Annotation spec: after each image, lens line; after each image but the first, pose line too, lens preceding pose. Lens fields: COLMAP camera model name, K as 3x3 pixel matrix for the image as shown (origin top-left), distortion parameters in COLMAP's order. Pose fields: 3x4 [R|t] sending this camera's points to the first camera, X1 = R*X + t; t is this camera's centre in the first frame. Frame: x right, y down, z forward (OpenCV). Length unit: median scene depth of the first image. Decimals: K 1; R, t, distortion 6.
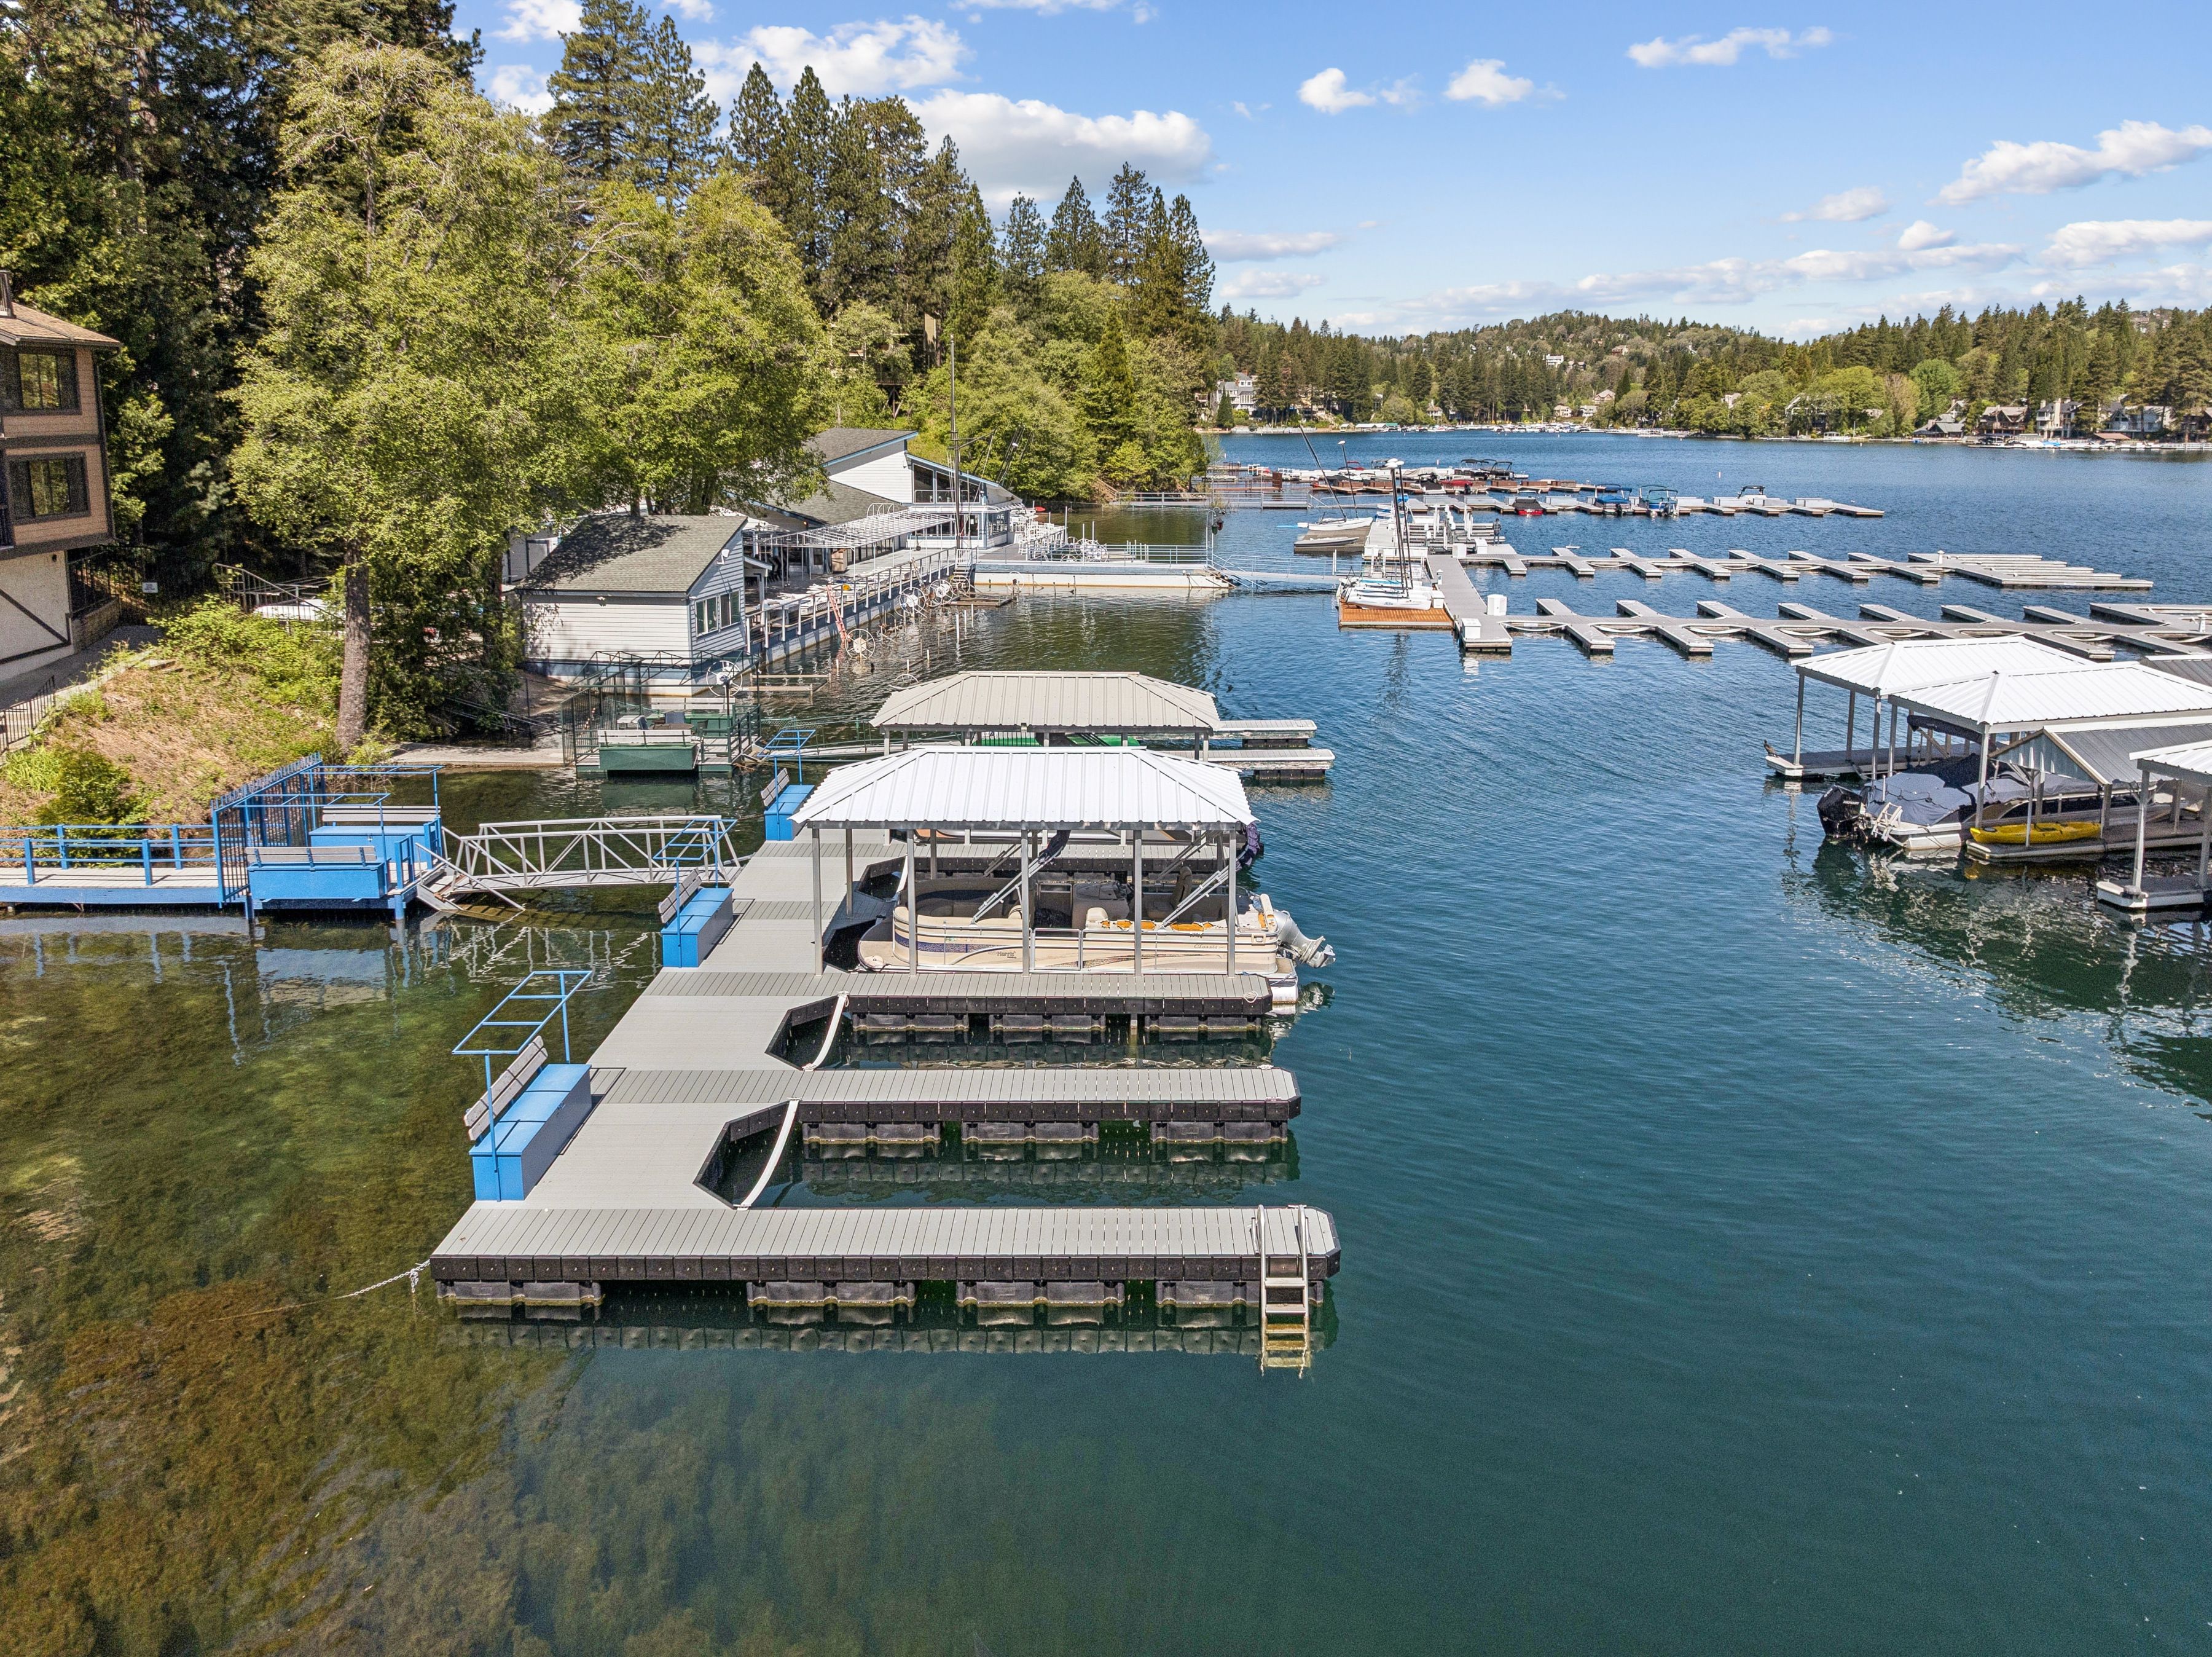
lens RADIAL K [[1642.2, 0, 1107.6], [0, 1642.2, 624.7], [0, 0, 1]] dist [-0.006208, 0.001906]
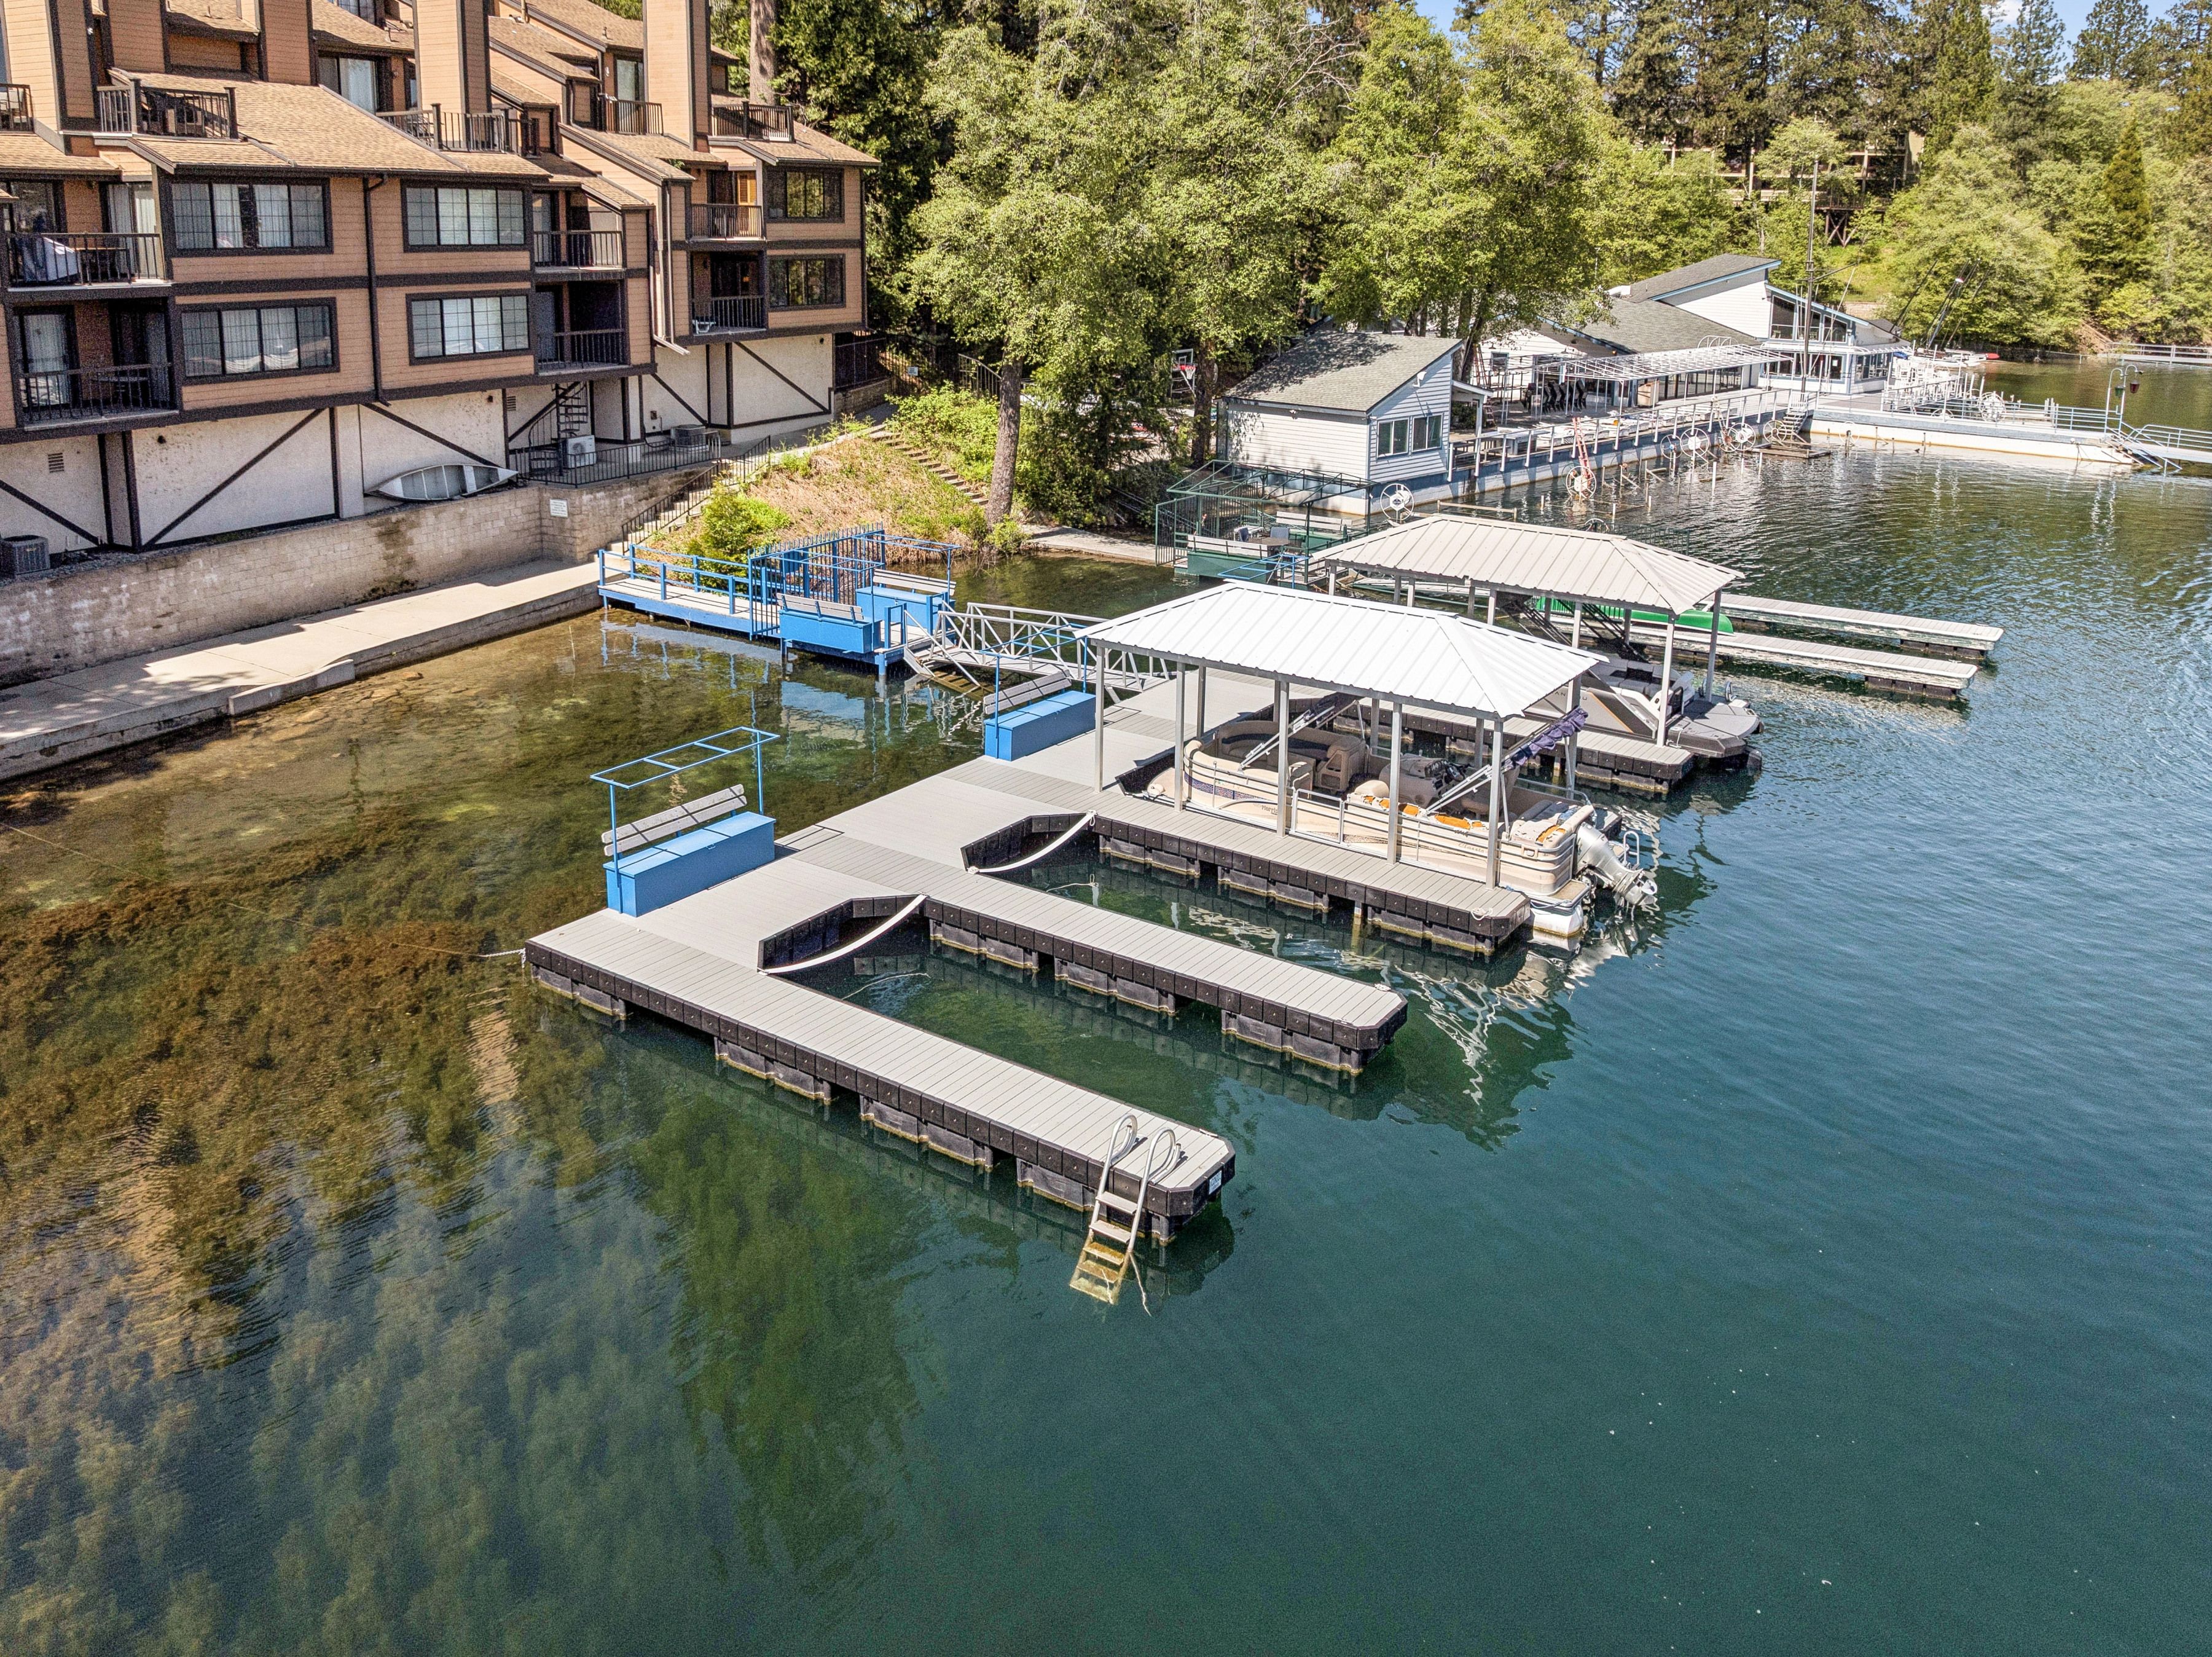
lens RADIAL K [[1678.4, 0, 1143.9], [0, 1678.4, 430.2], [0, 0, 1]] dist [-0.015226, -0.002572]
pose [[0.840694, 0.084239, -0.534918, 0.213031], [-0.090741, 0.995773, 0.014203, -0.013107], [0.533853, 0.036598, 0.844785, 0.080472]]
